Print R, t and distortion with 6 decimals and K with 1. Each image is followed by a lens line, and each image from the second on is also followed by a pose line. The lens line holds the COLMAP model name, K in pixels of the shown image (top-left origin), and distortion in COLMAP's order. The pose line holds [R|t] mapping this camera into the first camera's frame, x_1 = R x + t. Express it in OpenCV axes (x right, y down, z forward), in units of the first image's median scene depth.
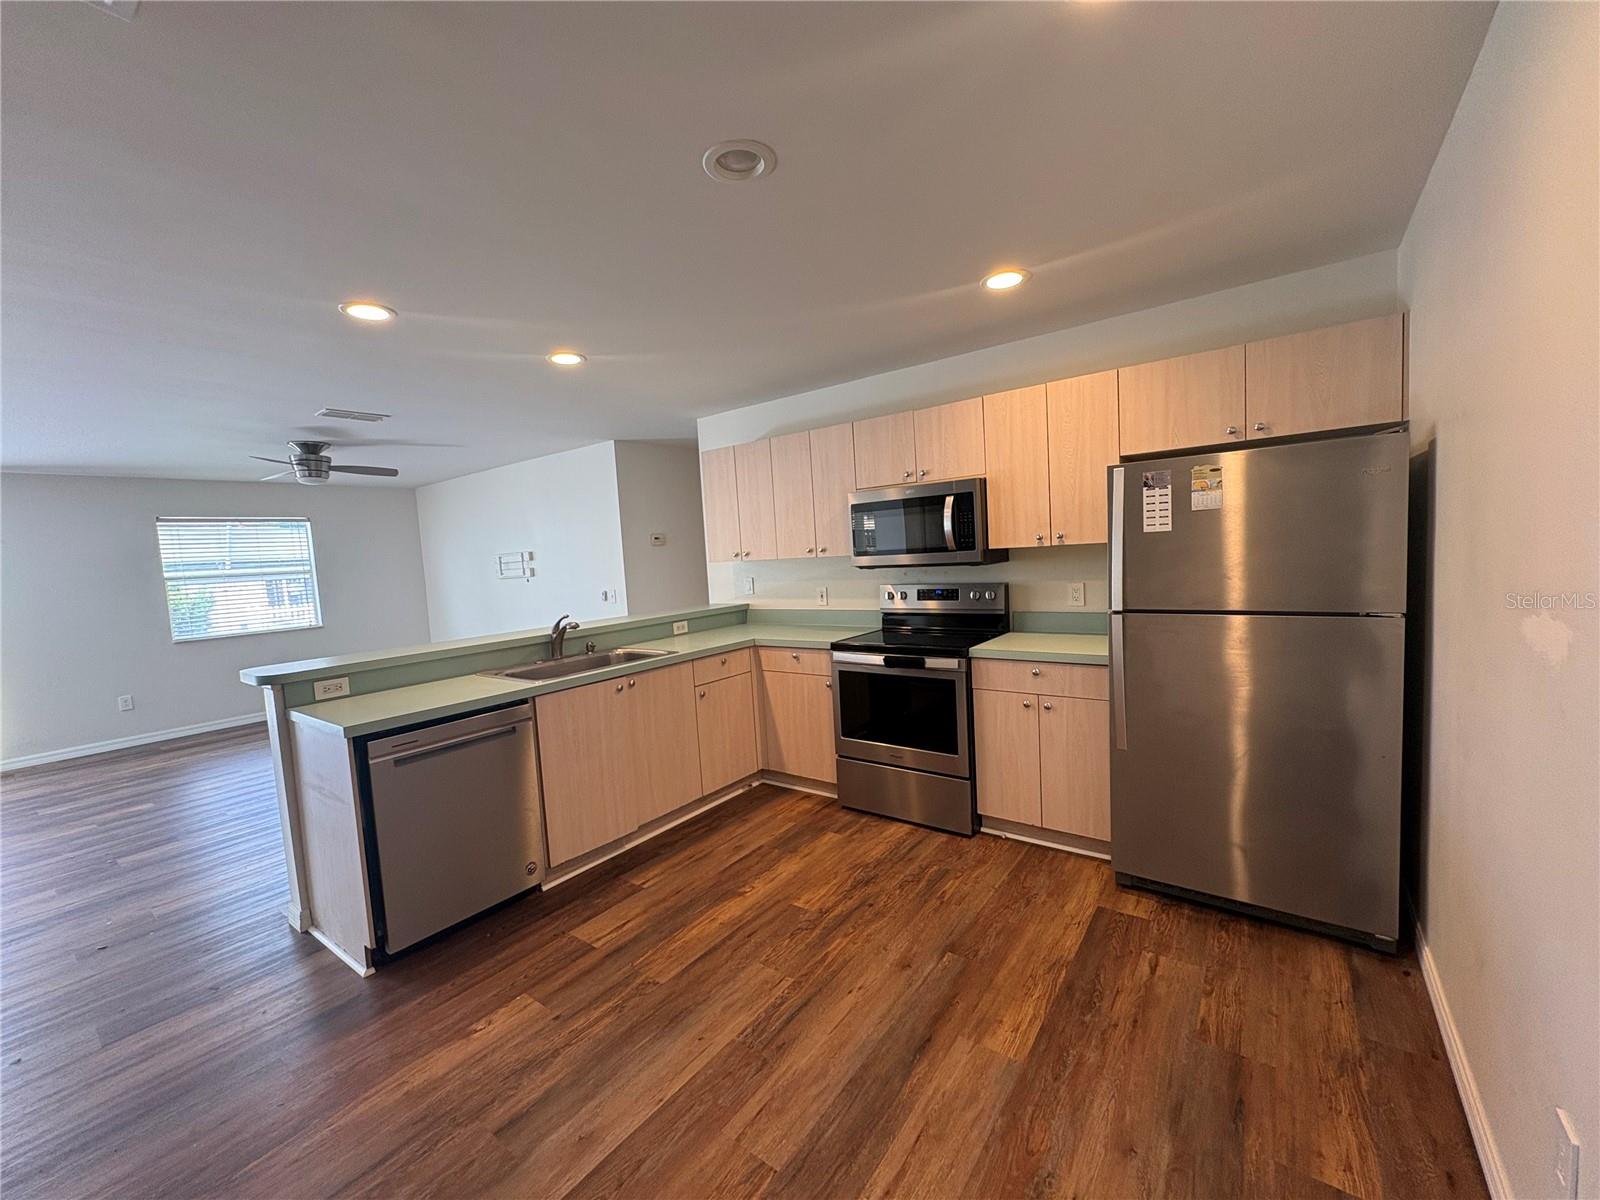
lens RADIAL K [[642.0, 0, 804.0], [0, 642.0, 597.4], [0, 0, 1]] dist [-0.000325, 0.000067]
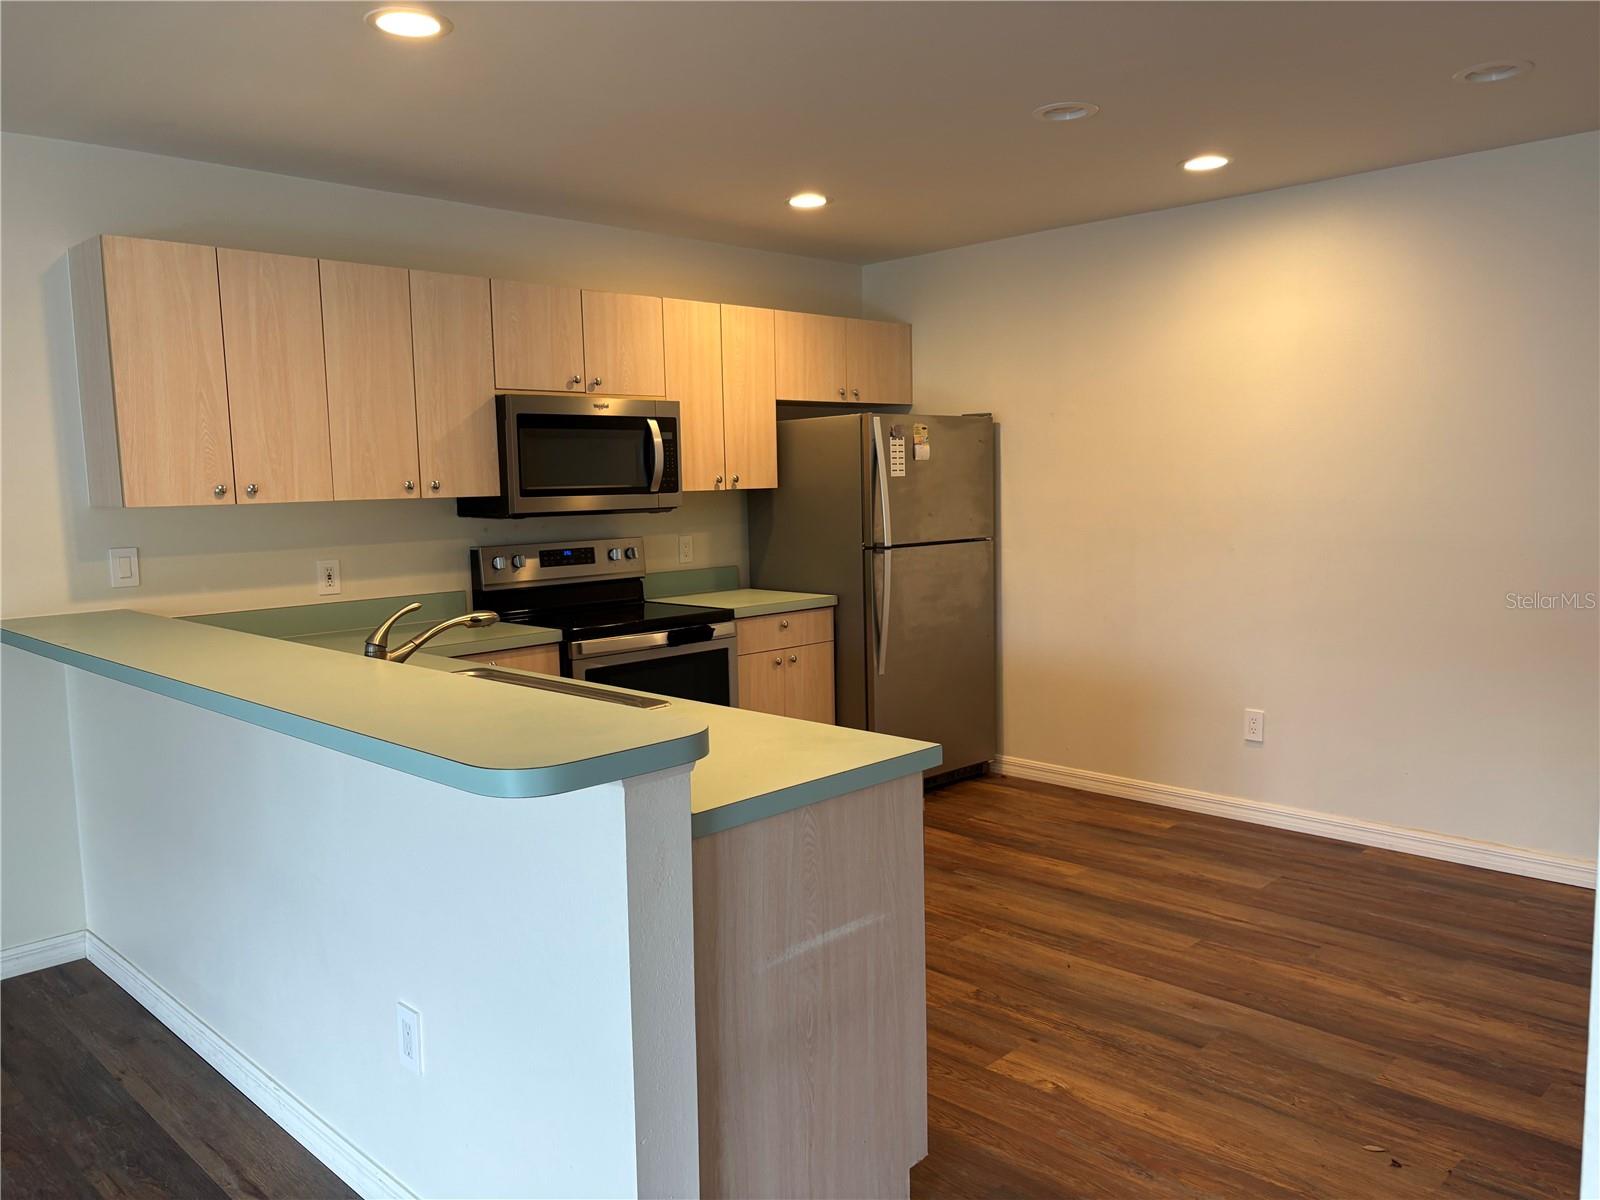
lens RADIAL K [[1218.1, 0, 800.0], [0, 1218.1, 600.0], [0, 0, 1]] dist [0.146570, -0.263726]
pose [[0.134752, -0.047949, 0.989718, -1.277047], [0.085578, 0.995660, 0.036586, 0.018237], [-0.987177, 0.079768, 0.138271, 0.683947]]
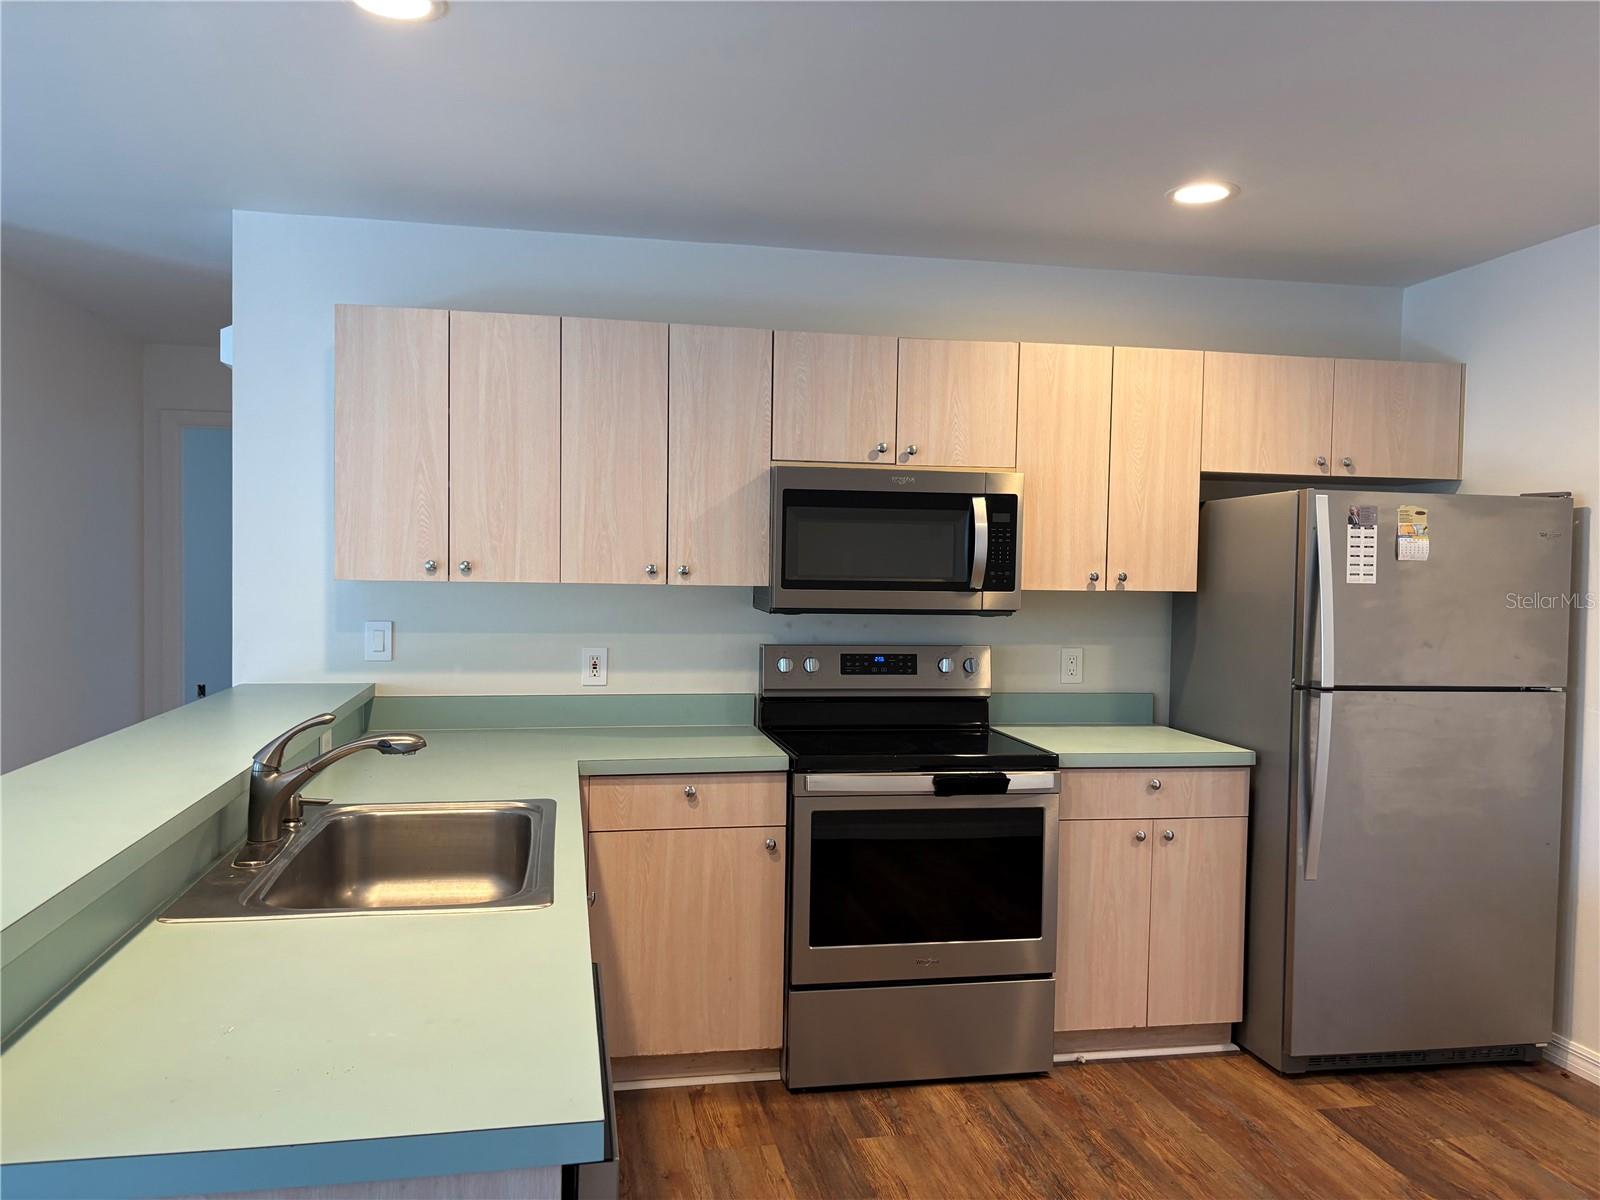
lens RADIAL K [[1217.8, 0, 800.0], [0, 1217.8, 600.0], [0, 0, 1]] dist [0.039934, -0.048582]
pose [[0.666208, 0.048076, 0.744215, -0.758090], [-0.002322, 0.998049, -0.062395, 0.007750], [-0.745762, 0.039840, 0.665020, 0.406059]]
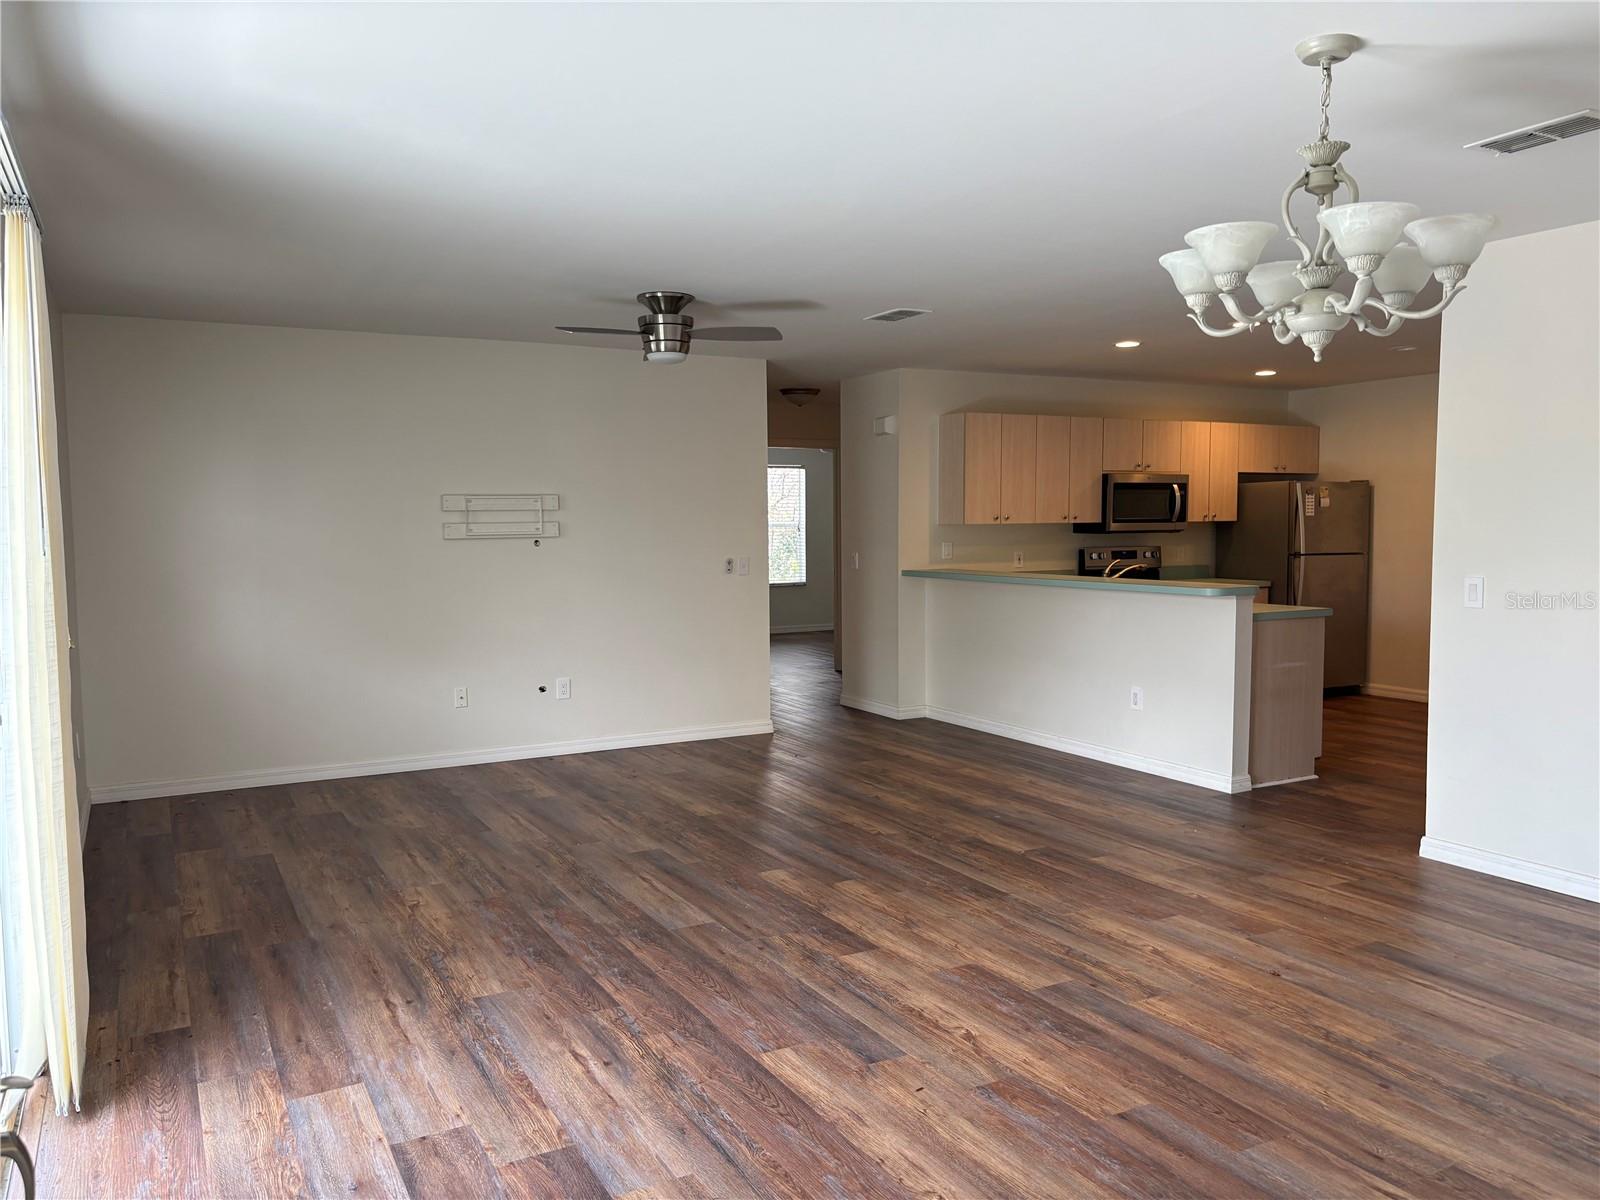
lens RADIAL K [[1221.3, 0, 800.7], [0, 1221.3, 605.6], [0, 0, 1]] dist [0.009281, 0.001658]
pose [[0.417218, -0.009400, 0.908758, -2.869637], [0.047645, 0.998798, -0.011543, 0.119518], [-0.907557, 0.048113, 0.417164, 0.661111]]
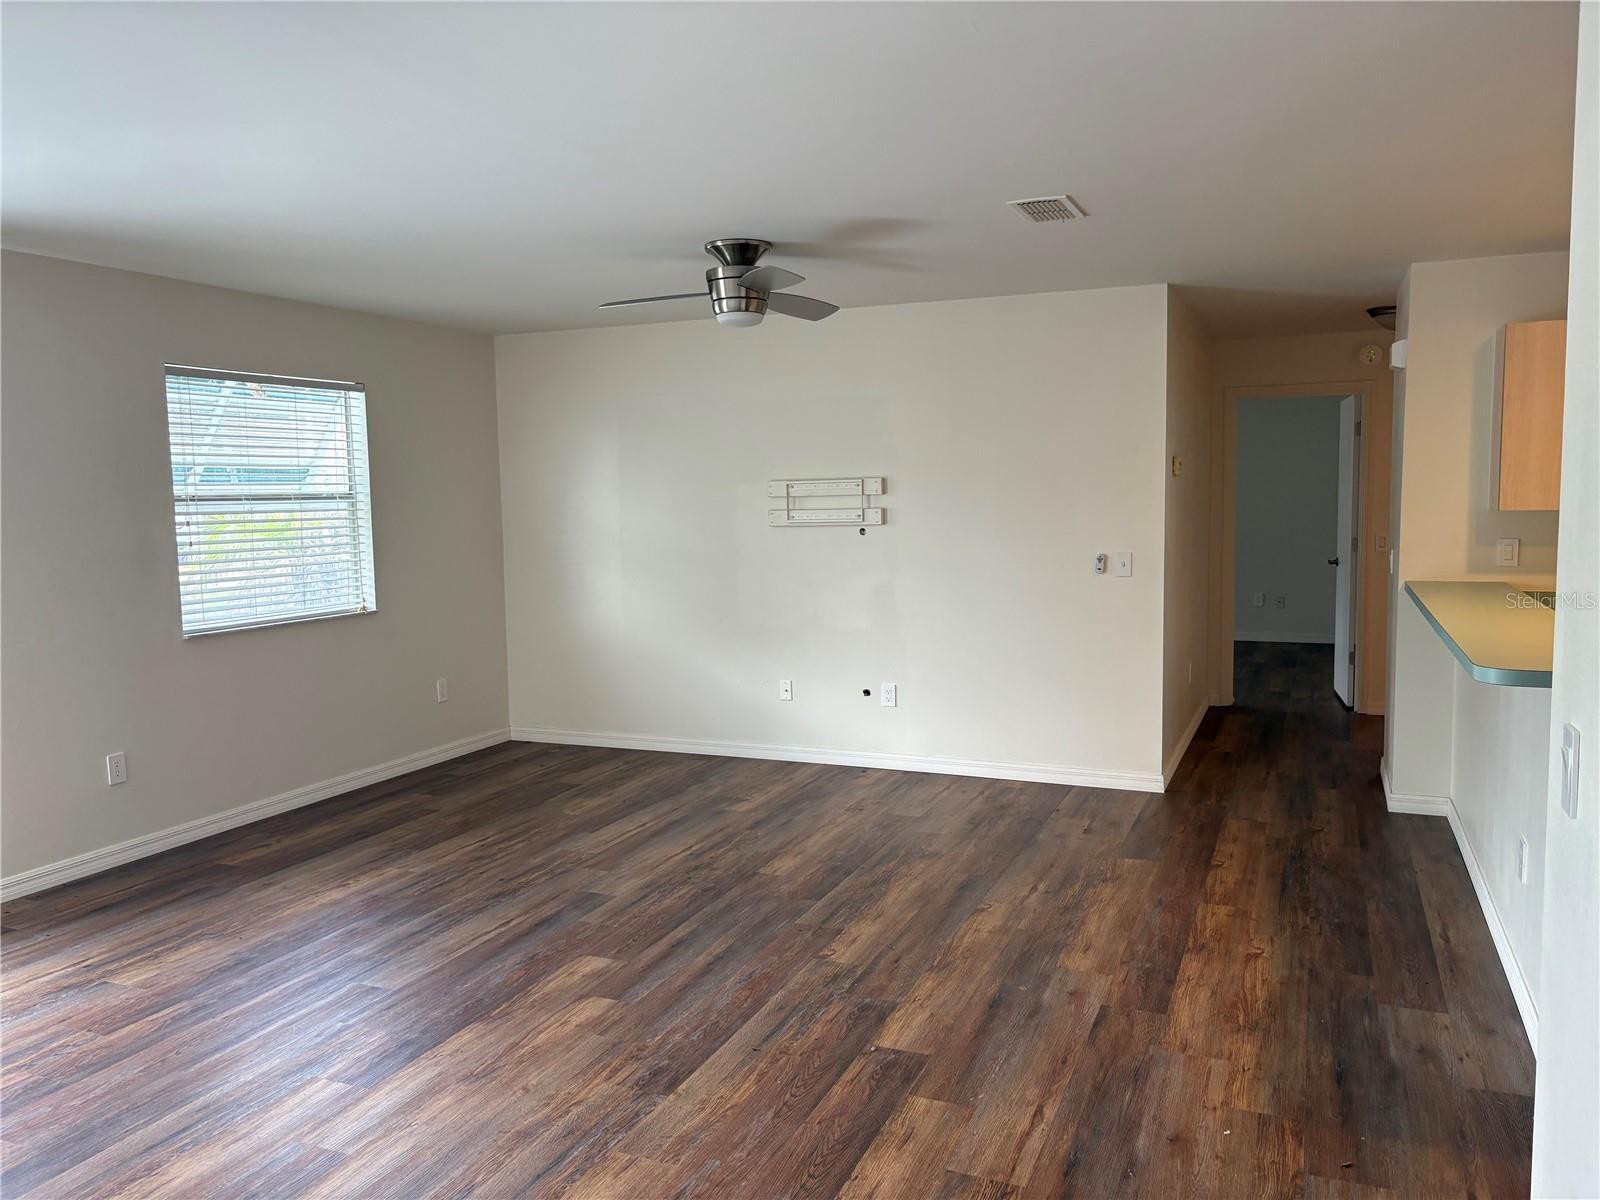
lens RADIAL K [[1210.3, 0, 783.2], [0, 1210.3, 615.9], [0, 0, 1]] dist [0.011323, 0.001508]
pose [[0.971590, 0.020255, 0.235803, -1.542073], [-0.025605, 0.999479, 0.019648, 0.053927], [-0.235282, -0.025128, 0.971602, 0.090308]]
